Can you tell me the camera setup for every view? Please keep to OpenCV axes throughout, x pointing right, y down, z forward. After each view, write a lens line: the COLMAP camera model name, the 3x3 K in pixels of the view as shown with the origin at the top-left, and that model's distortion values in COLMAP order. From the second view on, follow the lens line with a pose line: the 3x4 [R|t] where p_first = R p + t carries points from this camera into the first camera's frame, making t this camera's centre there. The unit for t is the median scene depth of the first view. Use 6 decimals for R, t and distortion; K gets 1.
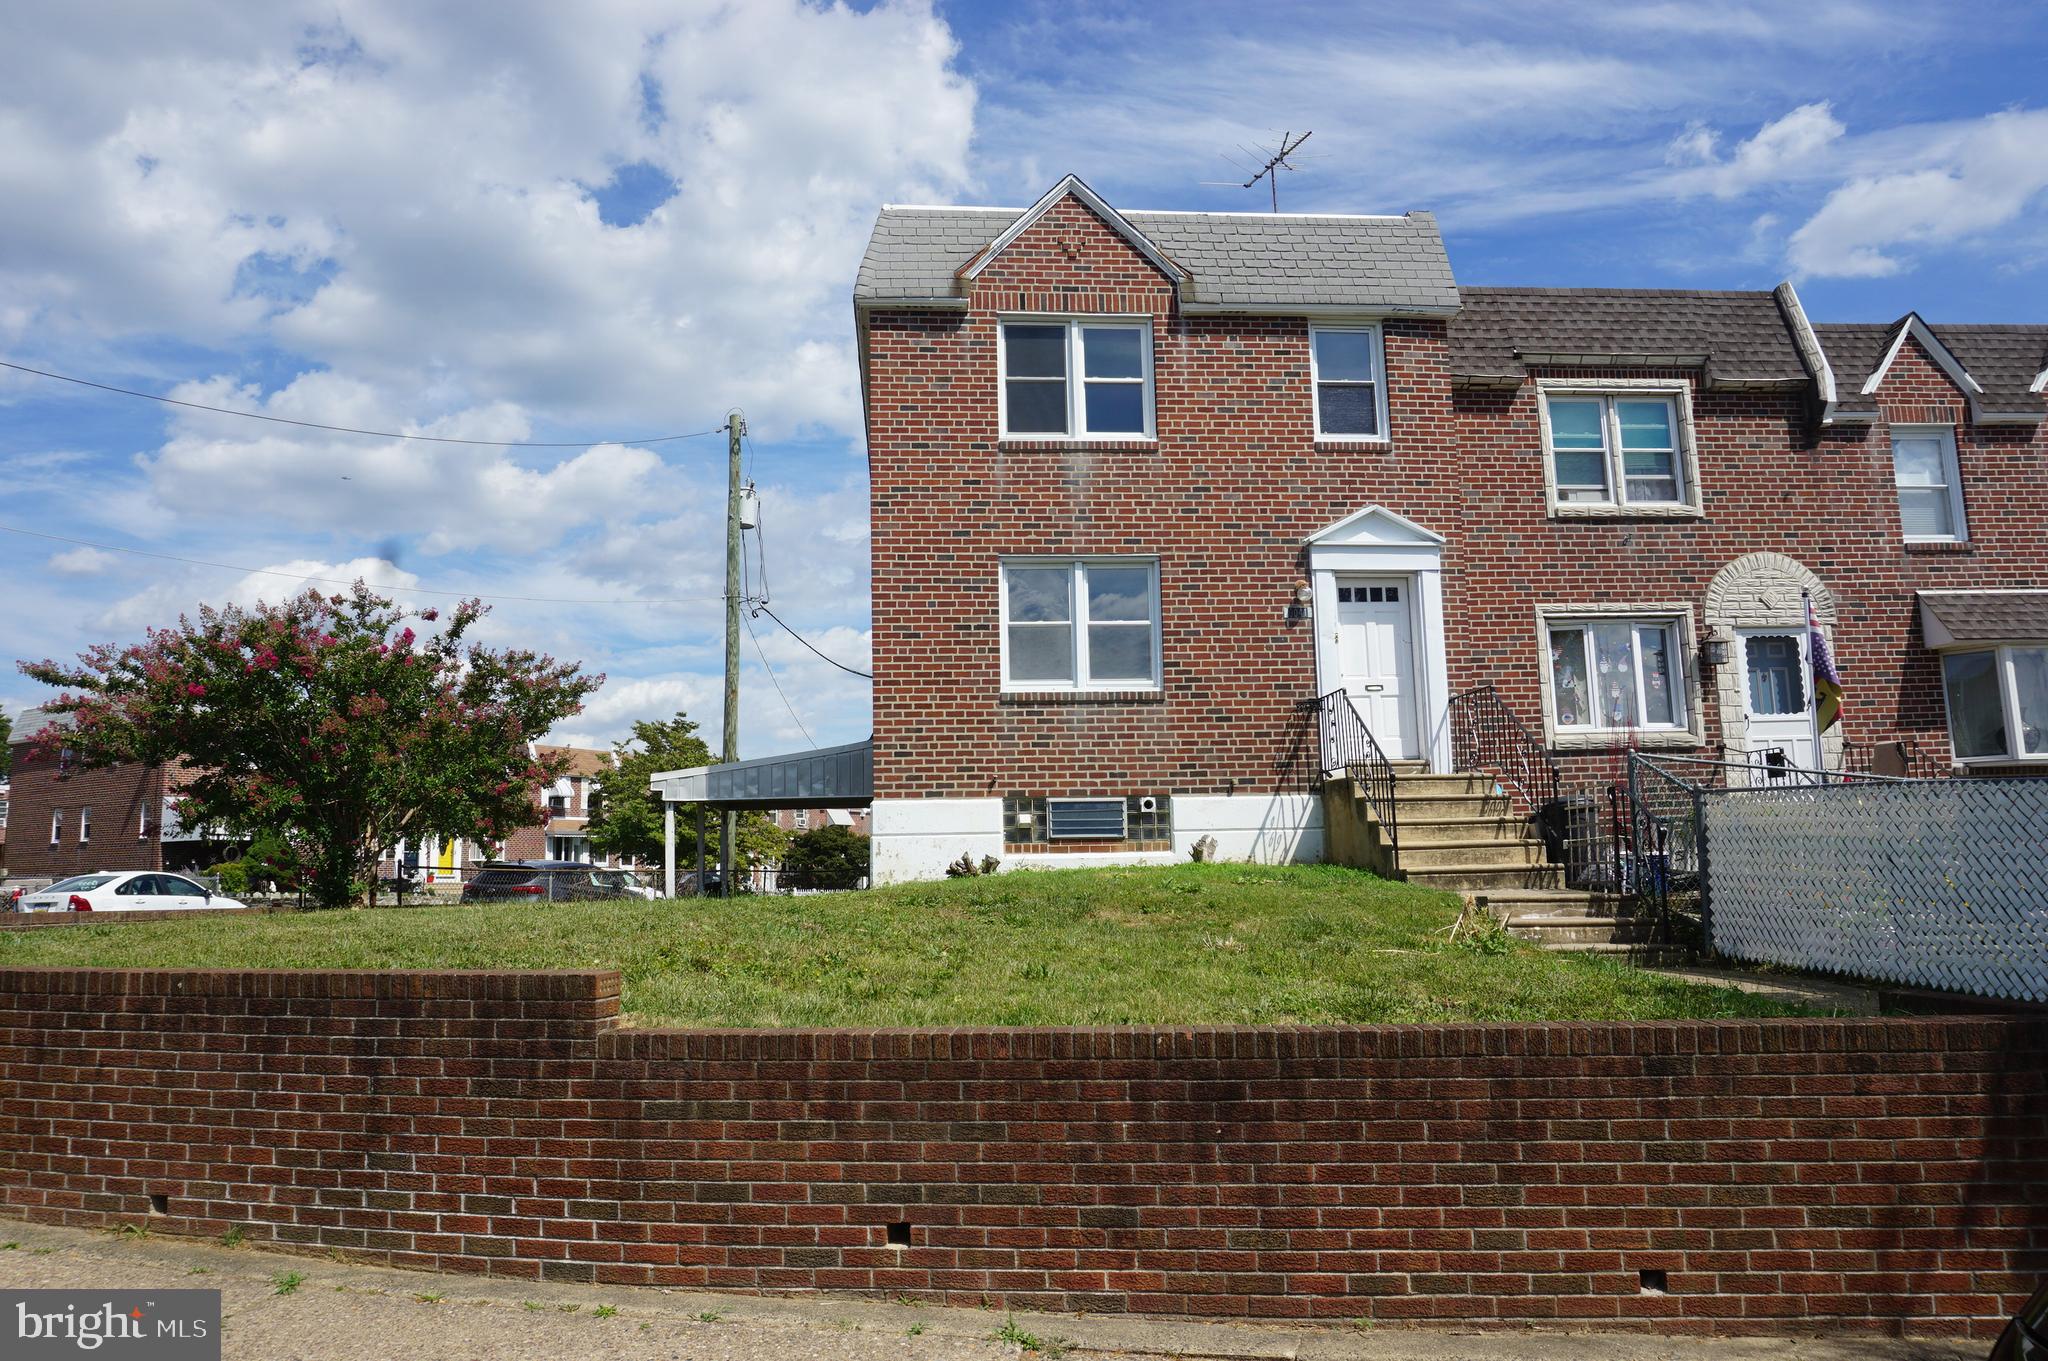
lens RADIAL K [[1386.3, 0, 989.5], [0, 1386.3, 670.8], [0, 0, 1]] dist [-0.063028, 0.042659]
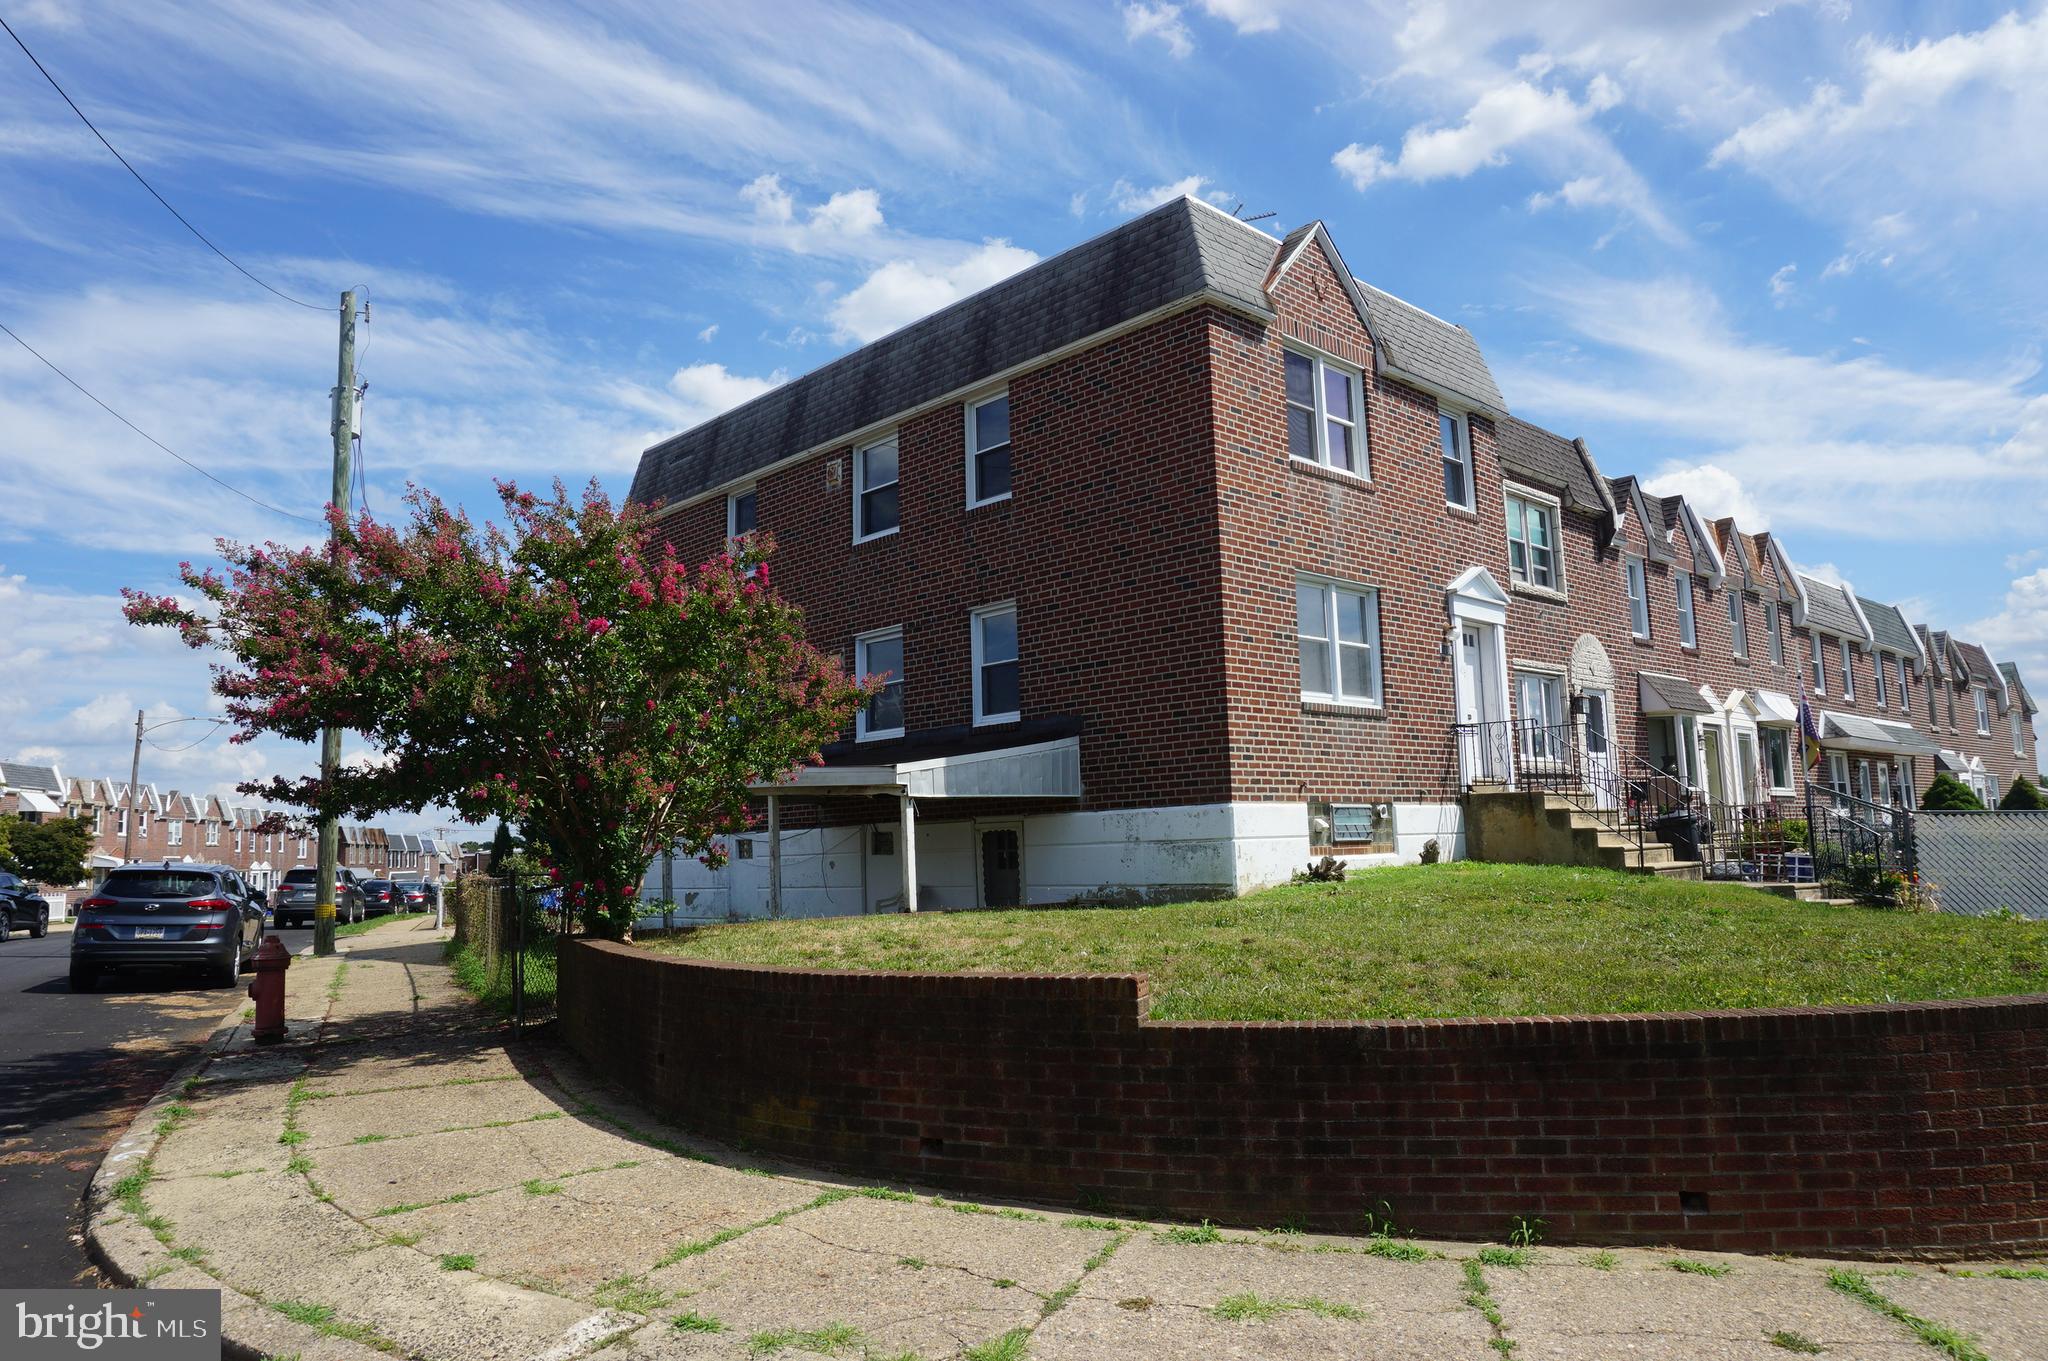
lens RADIAL K [[1399.2, 0, 1035.0], [0, 1399.2, 664.6], [0, 0, 1]] dist [-0.038728, 0.018685]
pose [[0.752359, 0.083482, 0.653443, -0.820202], [-0.084658, 0.995965, -0.029768, 0.035639], [-0.653291, -0.032923, 0.756391, 0.330664]]
